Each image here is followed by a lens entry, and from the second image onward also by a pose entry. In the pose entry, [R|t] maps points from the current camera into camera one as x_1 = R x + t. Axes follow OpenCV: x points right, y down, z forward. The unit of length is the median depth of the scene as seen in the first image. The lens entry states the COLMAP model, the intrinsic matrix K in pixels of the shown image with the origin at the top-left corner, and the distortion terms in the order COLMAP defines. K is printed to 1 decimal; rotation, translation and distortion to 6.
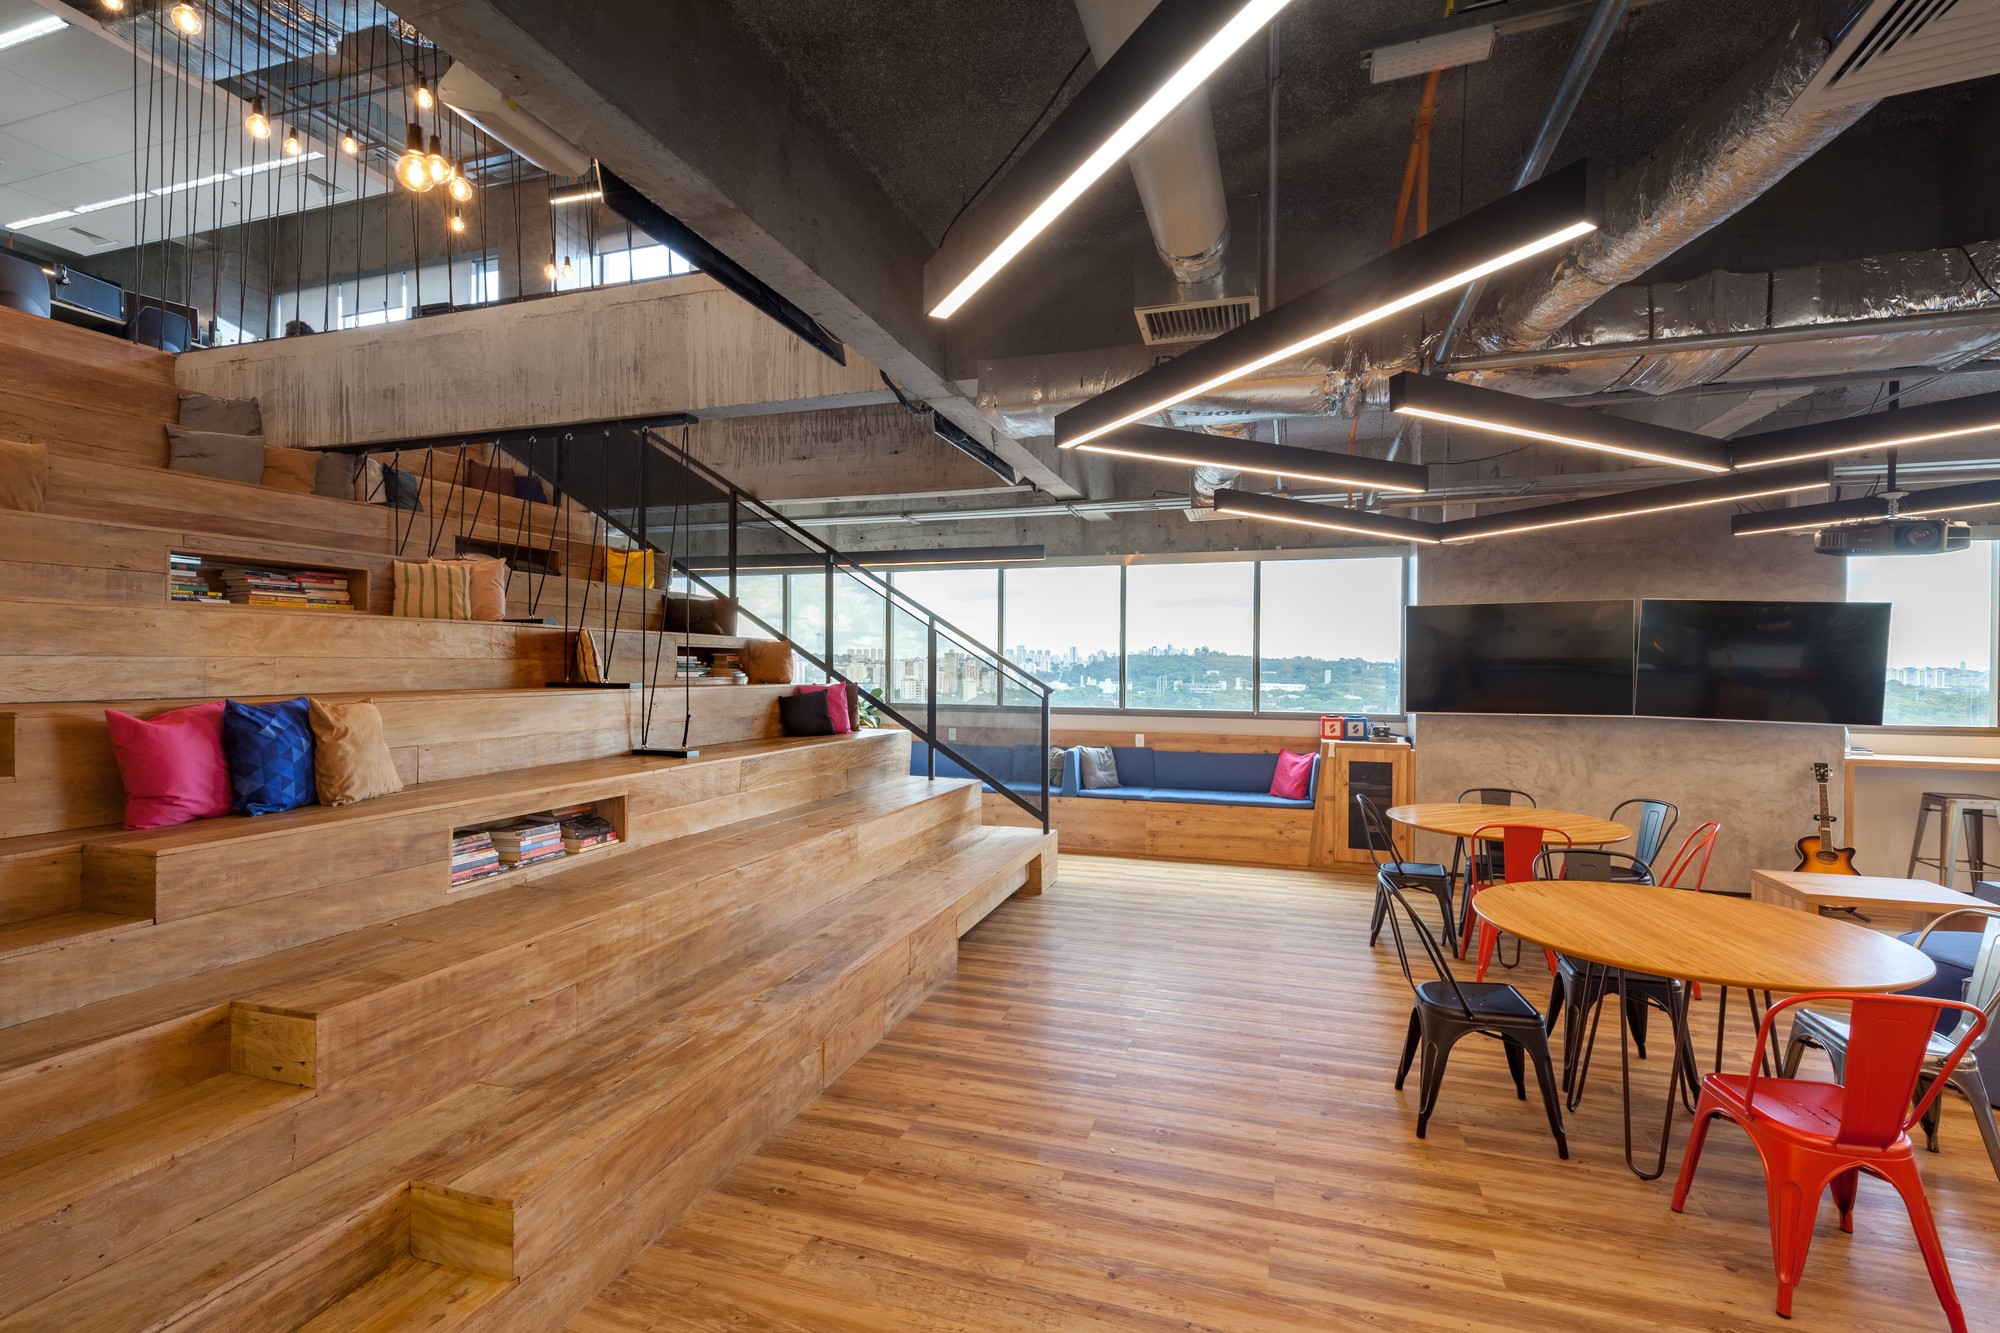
lens RADIAL K [[890.1, 0, 1000.0], [0, 890.1, 666.5], [0, 0, 1]] dist [0.003054, 0.000305]
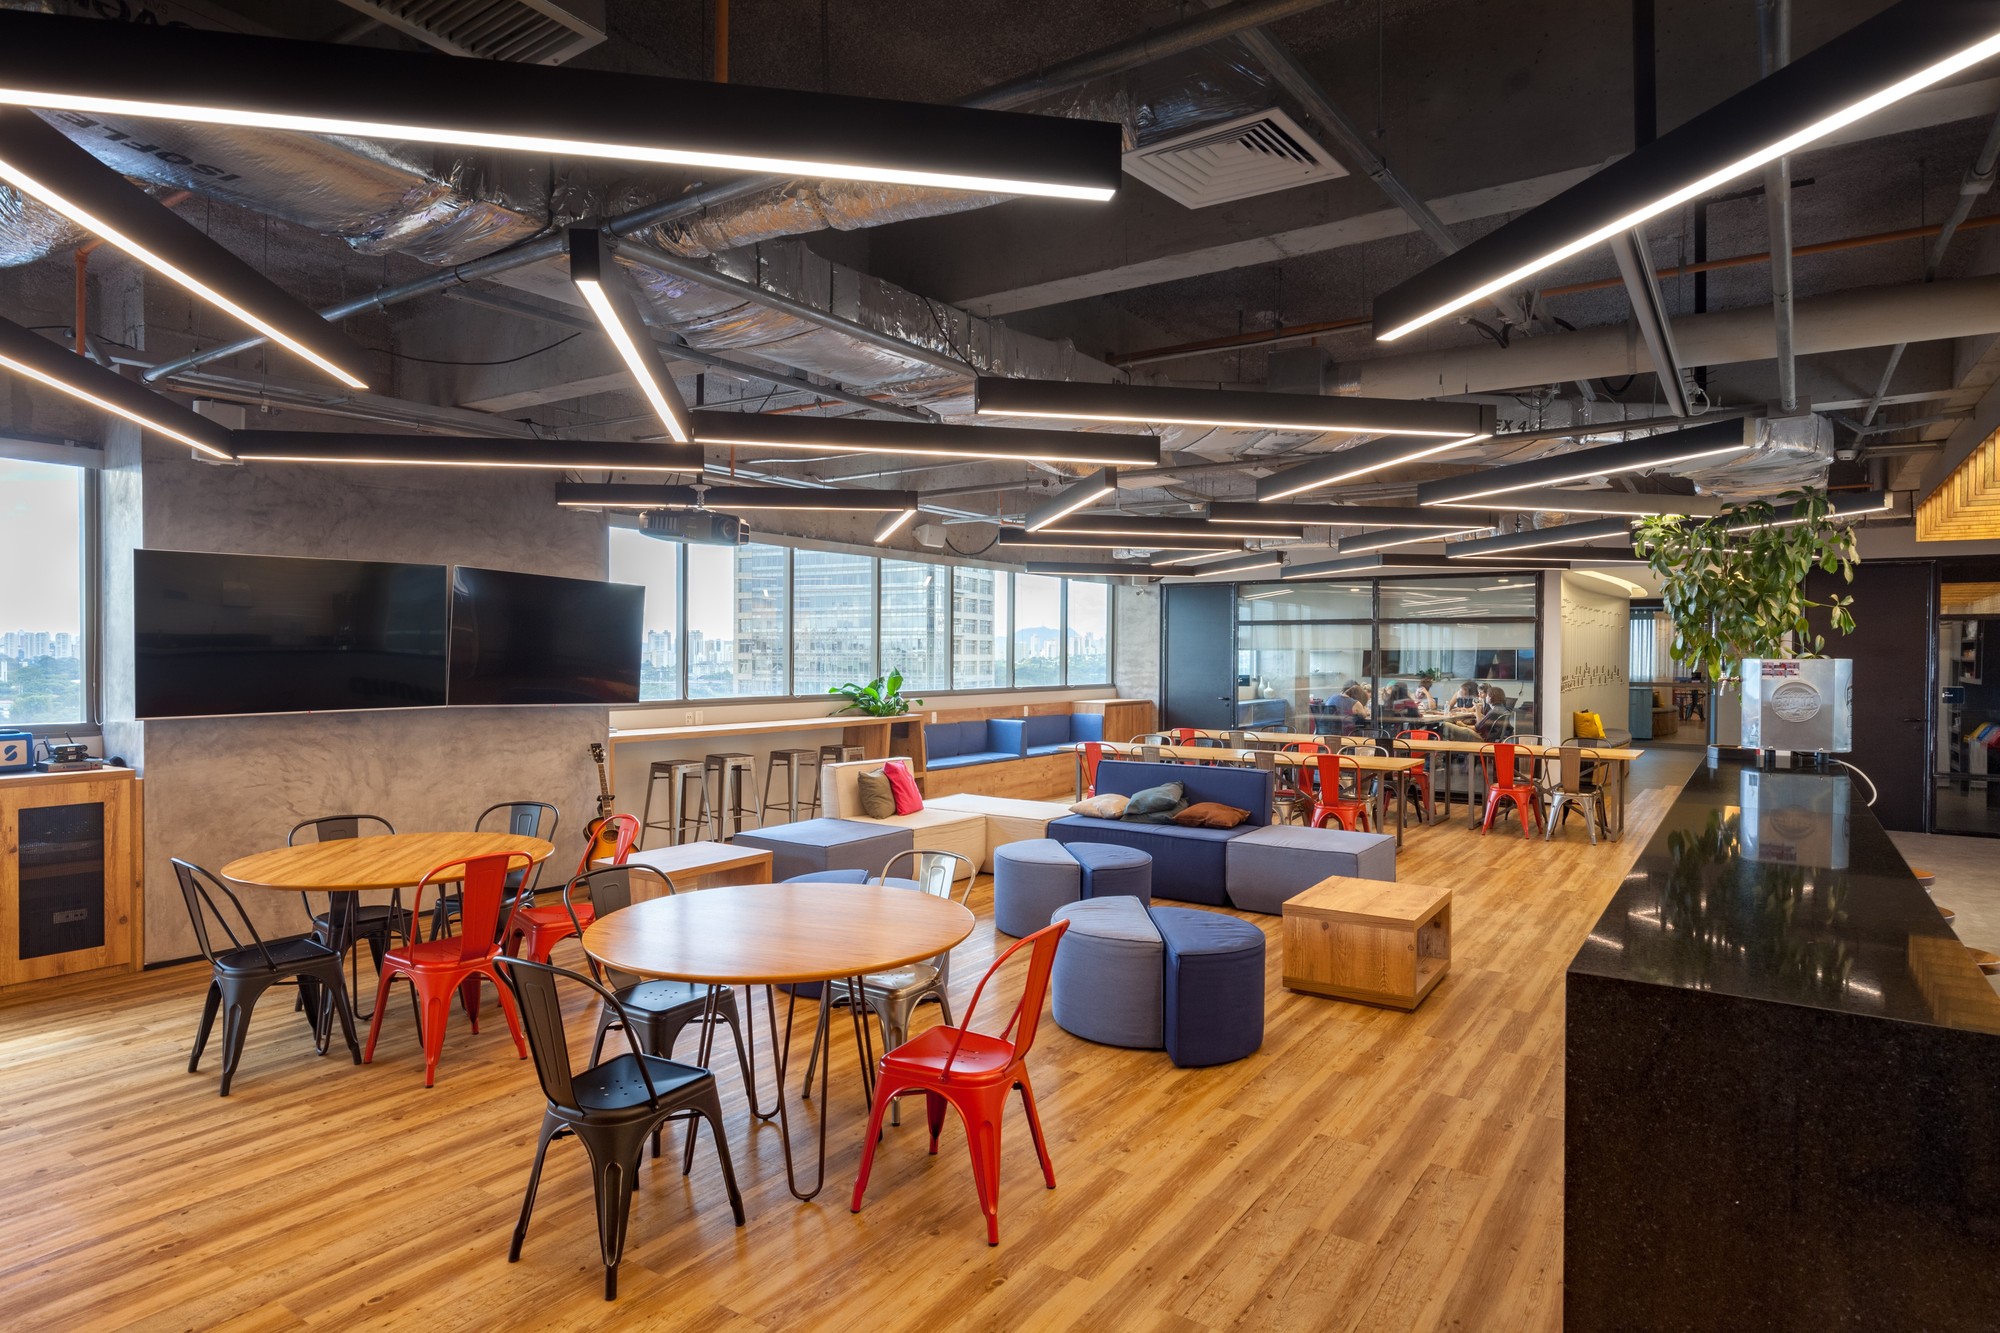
lens RADIAL K [[1118.1, 0, 1000.0], [0, 1118.1, 666.5], [0, 0, 1]] dist [0.001336, -0.000541]
pose [[0.267837, -0.017178, 0.963311, -0.200786], [-0.002995, 0.999821, 0.018662, -0.002787], [-0.963460, -0.007884, 0.267738, 0.291257]]
